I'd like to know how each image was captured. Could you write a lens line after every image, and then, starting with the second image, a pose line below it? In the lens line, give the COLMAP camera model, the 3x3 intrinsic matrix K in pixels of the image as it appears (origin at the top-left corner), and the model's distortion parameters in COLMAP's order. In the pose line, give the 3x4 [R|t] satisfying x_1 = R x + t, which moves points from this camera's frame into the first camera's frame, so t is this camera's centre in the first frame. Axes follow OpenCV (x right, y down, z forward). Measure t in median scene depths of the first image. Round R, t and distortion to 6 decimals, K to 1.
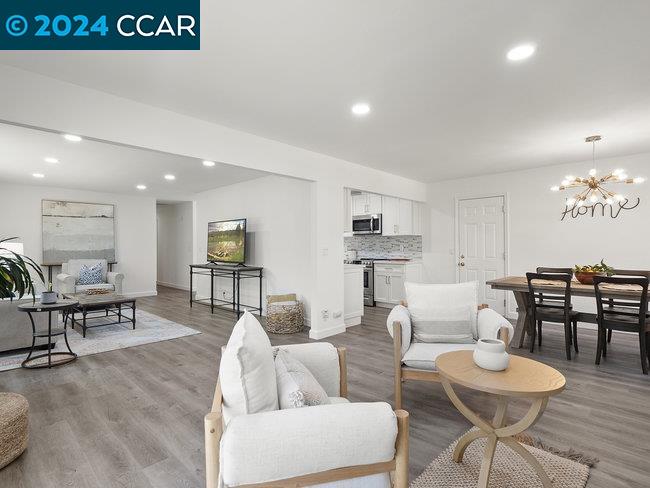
lens RADIAL K [[336.6, 0, 323.0], [0, 336.6, 246.4], [0, 0, 1]] dist [-0.007748, -0.001357]
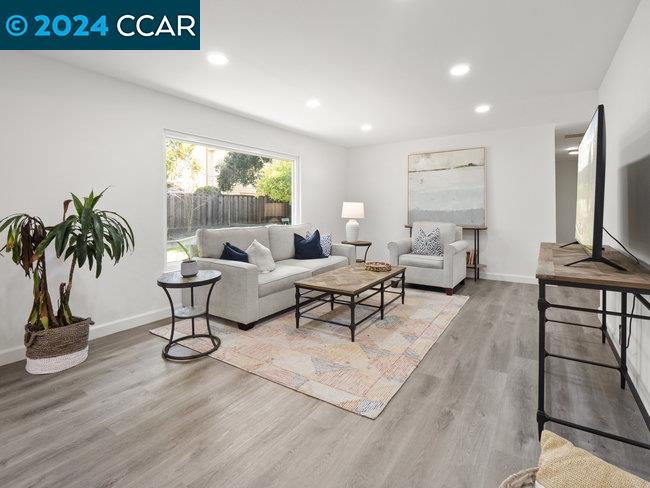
lens RADIAL K [[321.3, 0, 319.3], [0, 321.3, 221.9], [0, 0, 1]] dist [-0.008752, -0.003975]
pose [[0.154383, 0.040612, -0.987176, -0.003144], [0.011474, 0.999014, 0.042893, 0.002690], [0.987944, -0.017949, 0.153765, 0.624729]]
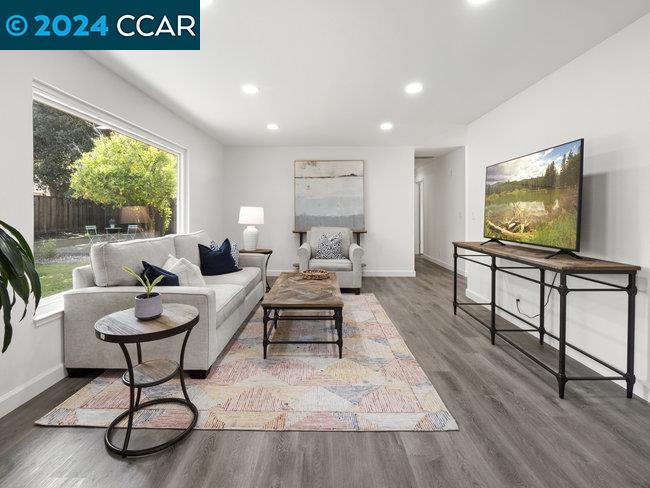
lens RADIAL K [[321.3, 0, 315.3], [0, 321.3, 220.4], [0, 0, 1]] dist [-0.008752, -0.003975]
pose [[0.672350, 0.018697, -0.739997, -0.144120], [0.001940, 0.999633, 0.027021, 0.000699], [0.740231, -0.019603, 0.672067, 0.446208]]
